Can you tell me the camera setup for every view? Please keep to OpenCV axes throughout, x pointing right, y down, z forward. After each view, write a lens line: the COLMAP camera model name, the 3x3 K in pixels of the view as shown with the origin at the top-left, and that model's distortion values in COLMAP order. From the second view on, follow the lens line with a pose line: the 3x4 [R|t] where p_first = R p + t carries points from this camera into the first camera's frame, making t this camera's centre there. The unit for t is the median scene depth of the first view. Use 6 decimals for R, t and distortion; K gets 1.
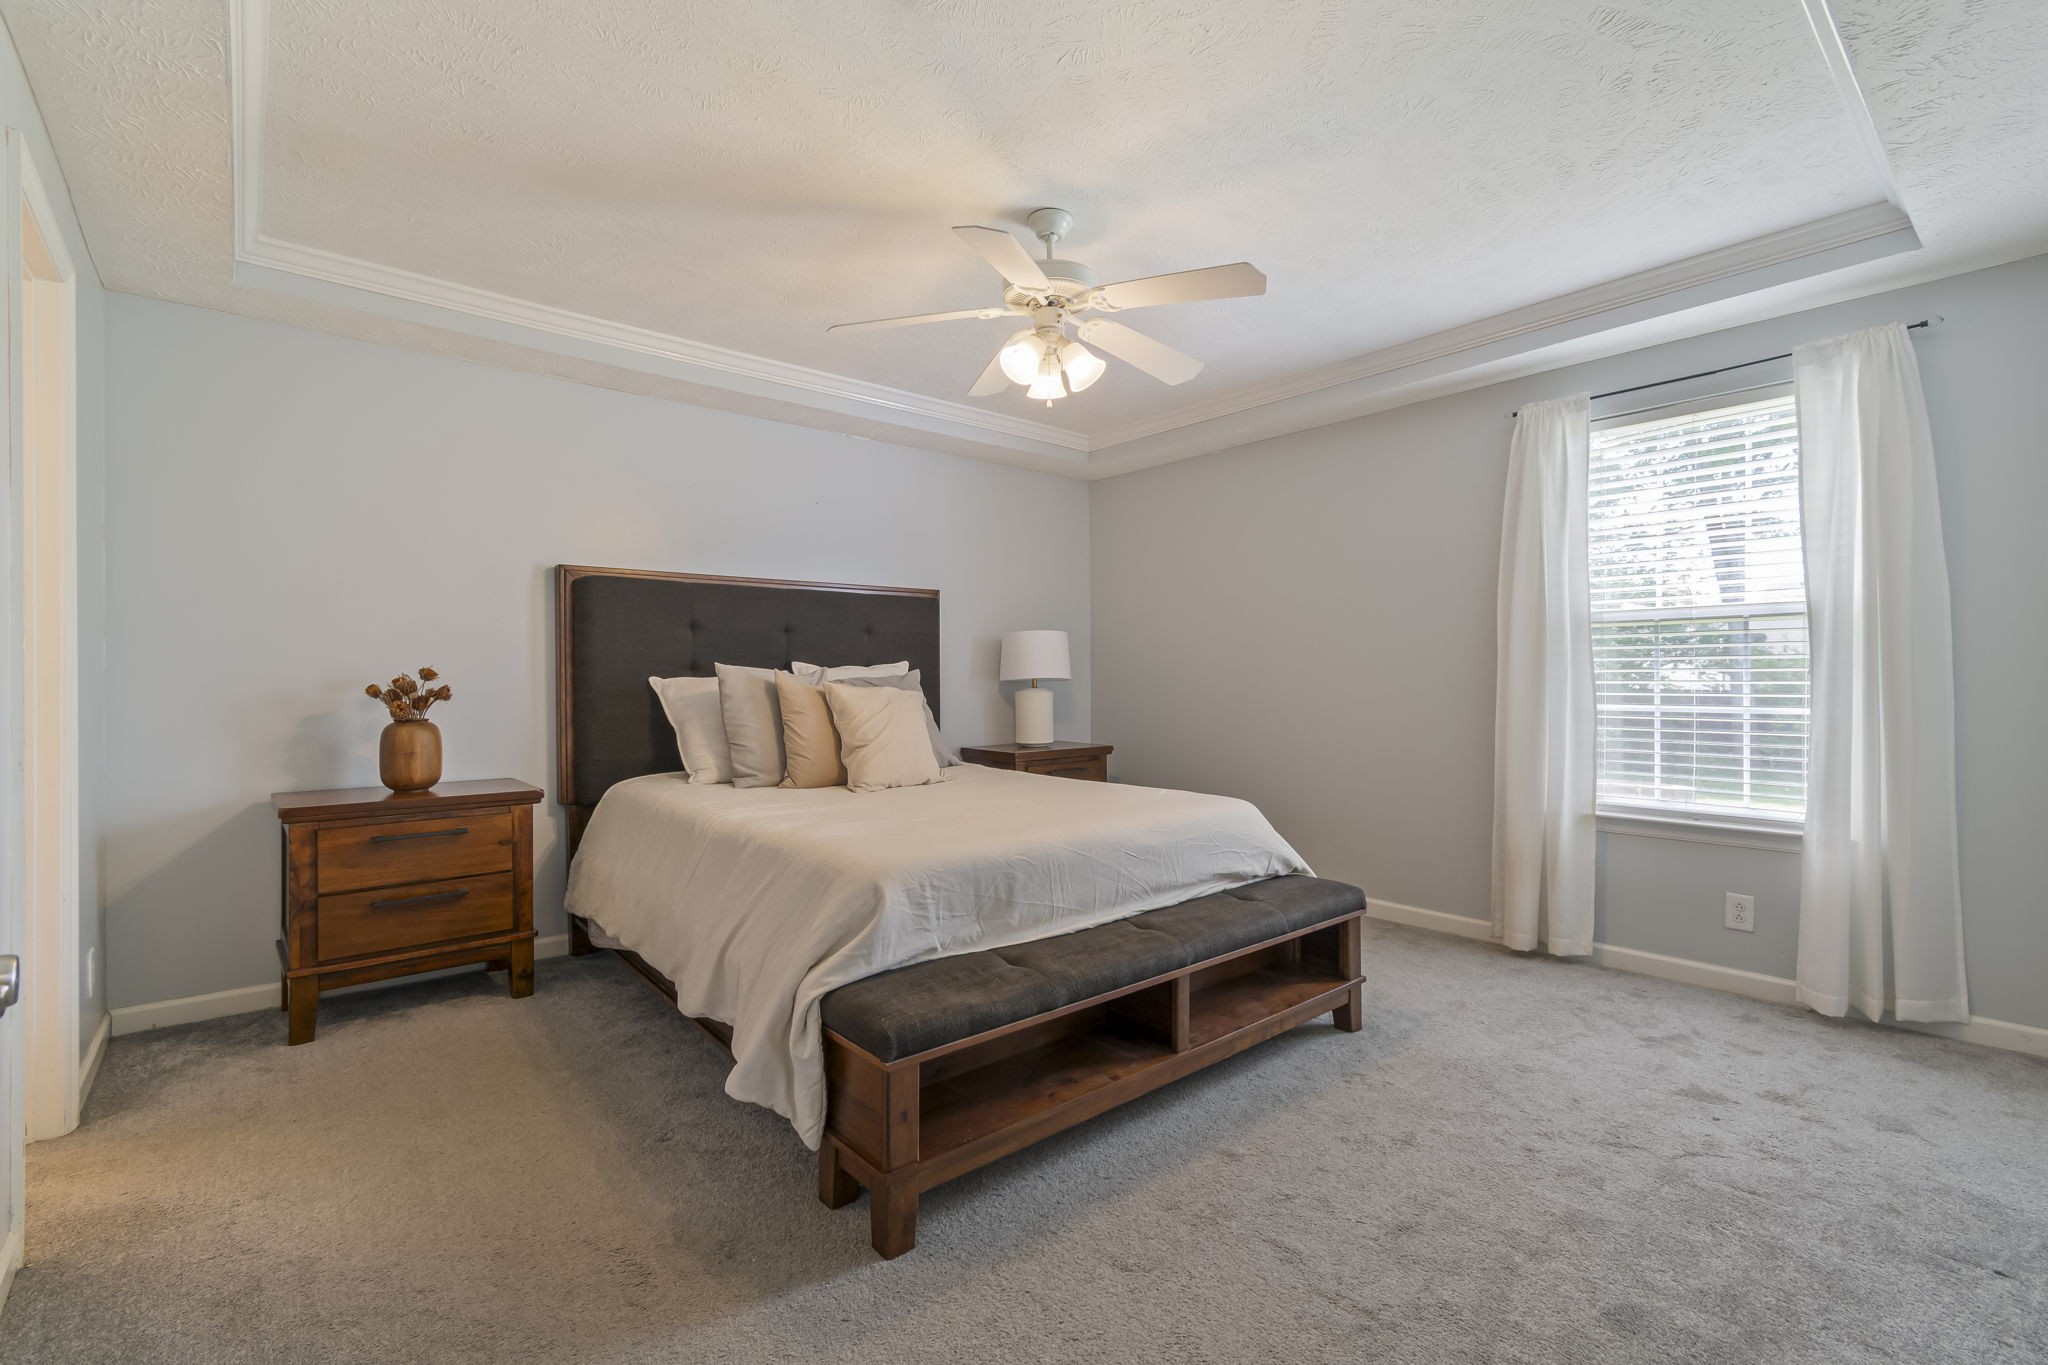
lens RADIAL K [[915.6, 0, 1029.4], [0, 915.6, 676.2], [0, 0, 1]] dist [0.002068, 0.000580]
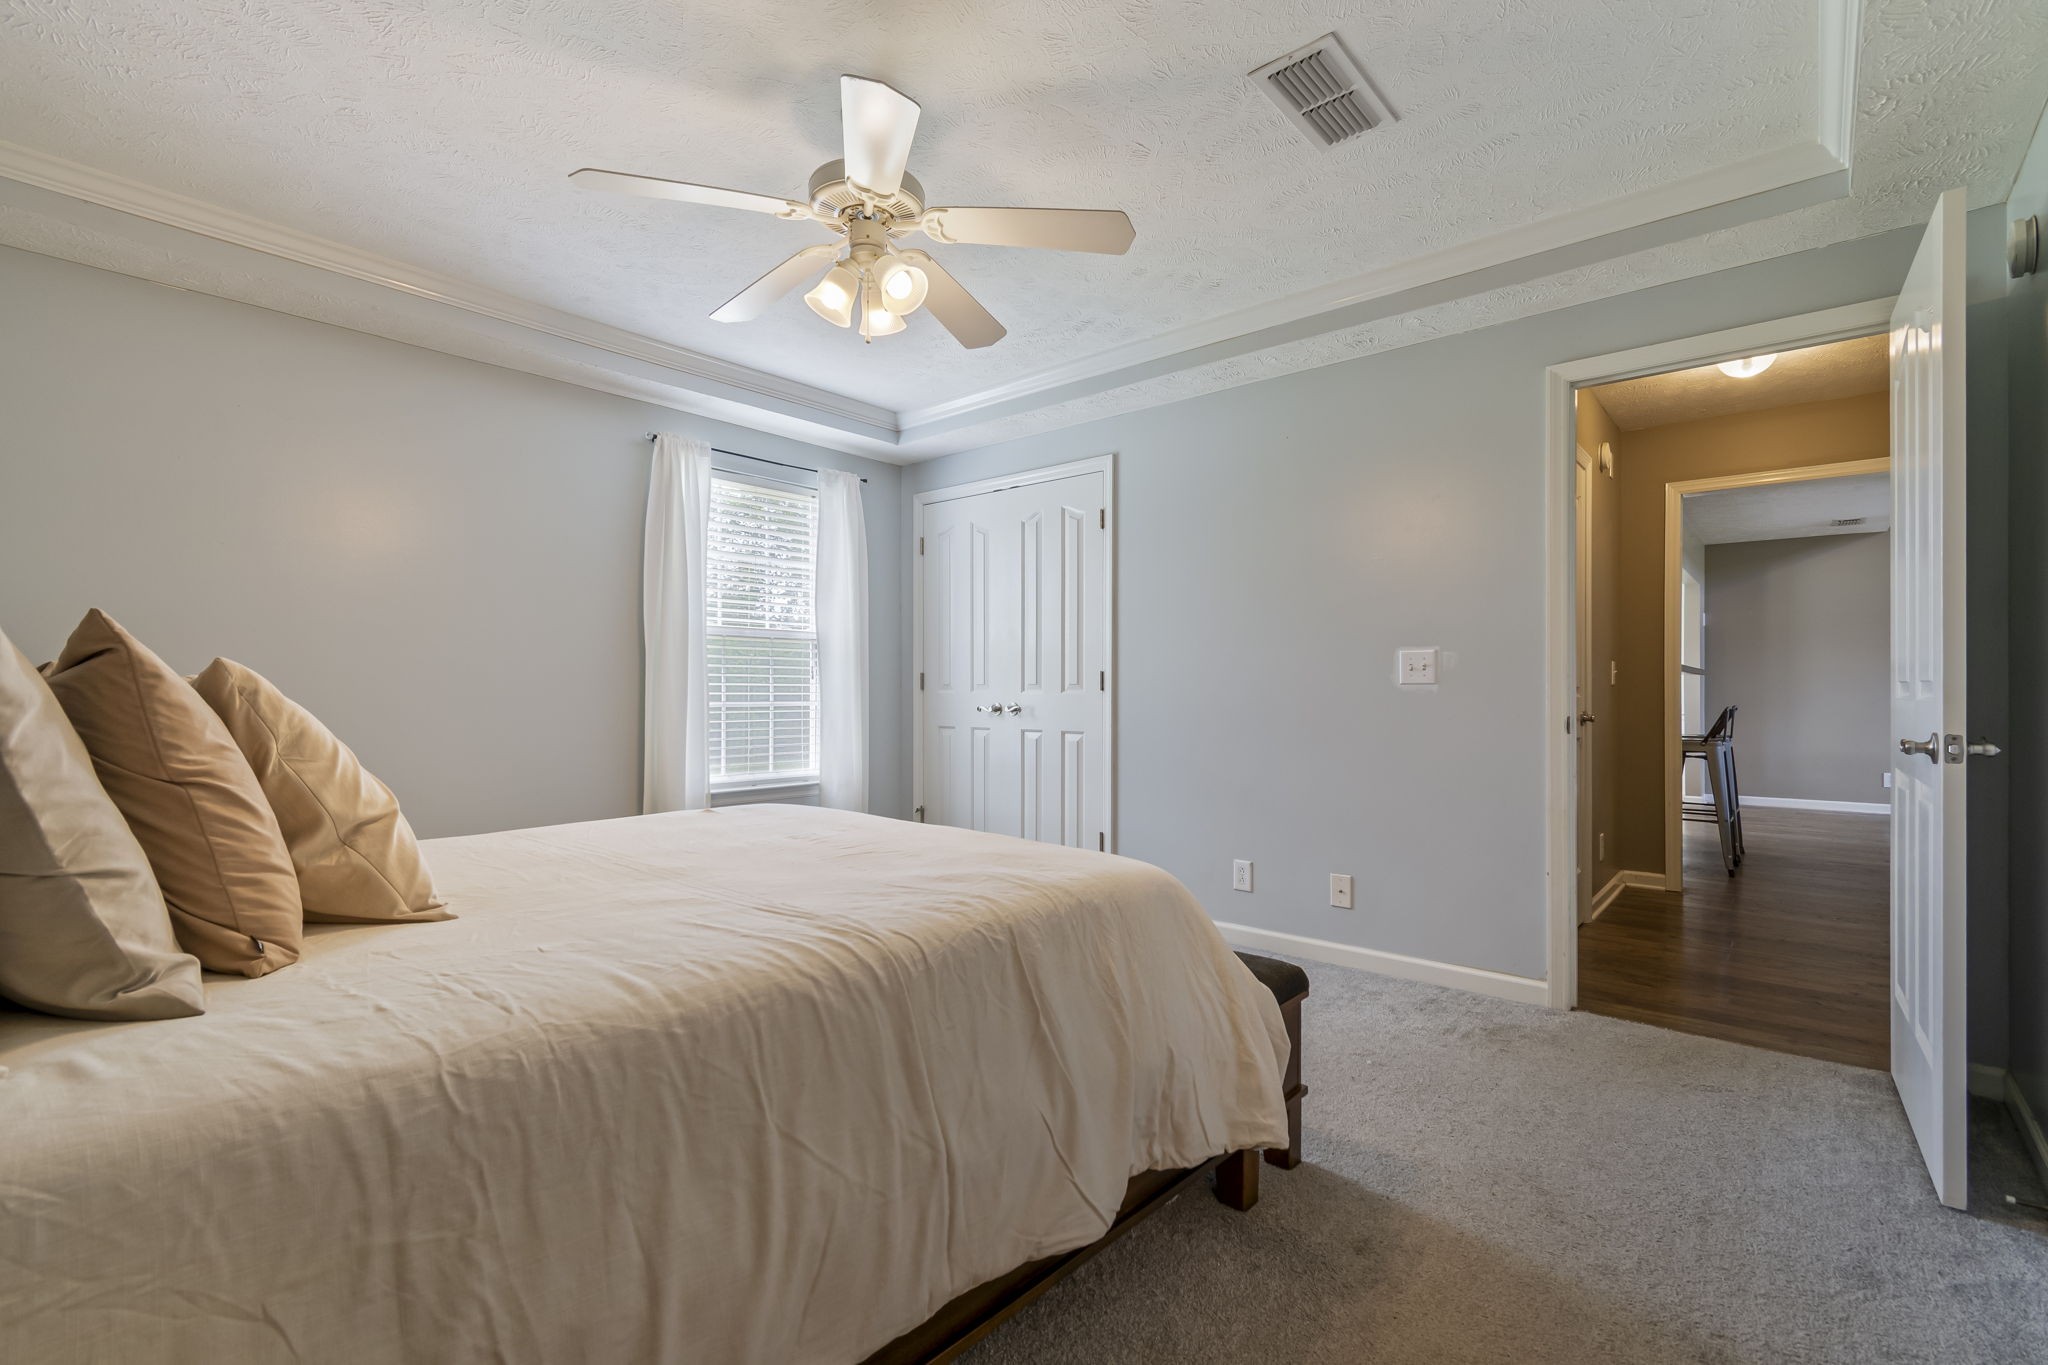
lens RADIAL K [[915.6, 0, 1030.4], [0, 915.6, 688.7], [0, 0, 1]] dist [0.002068, 0.000580]
pose [[-0.162514, 0.001299, 0.986705, -0.698782], [-0.003453, 0.999992, -0.001885, 0.014430], [-0.986700, -0.003714, -0.162508, 0.847093]]
